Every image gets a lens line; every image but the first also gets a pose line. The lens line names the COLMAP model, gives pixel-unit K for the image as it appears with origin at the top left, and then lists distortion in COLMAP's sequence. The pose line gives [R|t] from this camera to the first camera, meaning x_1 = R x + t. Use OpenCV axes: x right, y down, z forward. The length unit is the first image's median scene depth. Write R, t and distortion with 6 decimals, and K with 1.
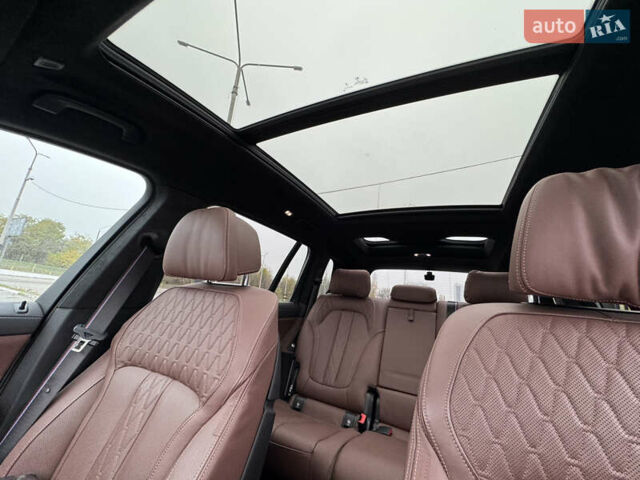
lens RADIAL K [[250.6, 0, 320.0], [0, 250.6, 240.0], [0, 0, 1]] dist [-0.002480, -0.000259]
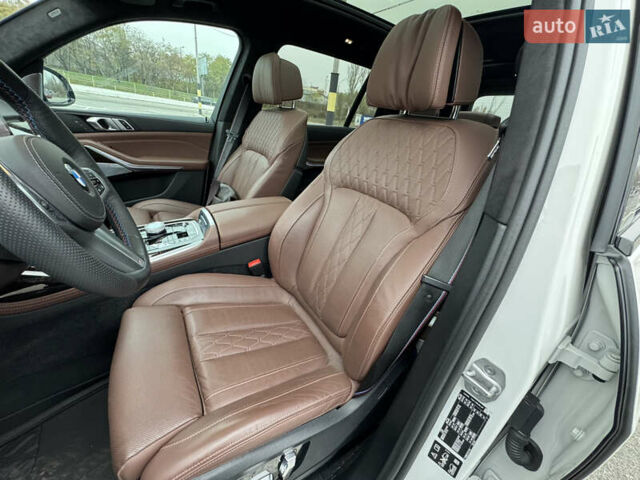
lens RADIAL K [[261.3, 0, 320.0], [0, 261.3, 240.0], [0, 0, 1]] dist [0.001469, -0.000006]
pose [[0.860622, 0.219118, -0.459693, 0.946433], [0.081085, 0.832217, 0.548489, -0.030667], [0.502748, -0.509316, 0.698457, -0.637525]]
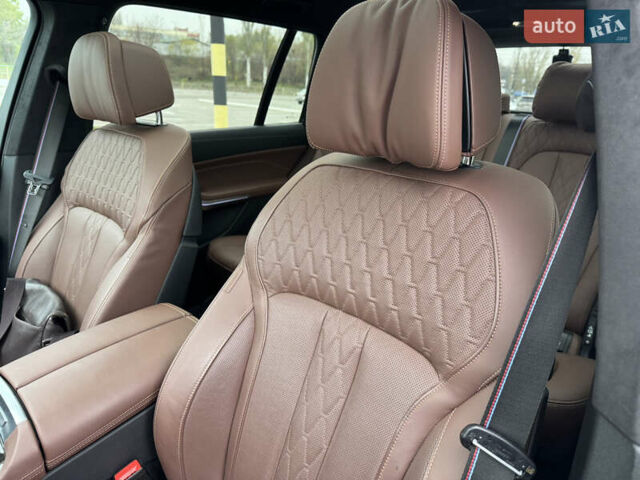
lens RADIAL K [[465.7, 0, 323.2], [0, 465.7, 240.0], [0, 0, 1]] dist [0.001467, -0.006263]
pose [[0.956493, 0.030842, -0.290121, 0.816968], [0.121811, 0.861365, 0.493166, -0.226494], [0.265111, -0.507049, 0.820133, -0.426580]]
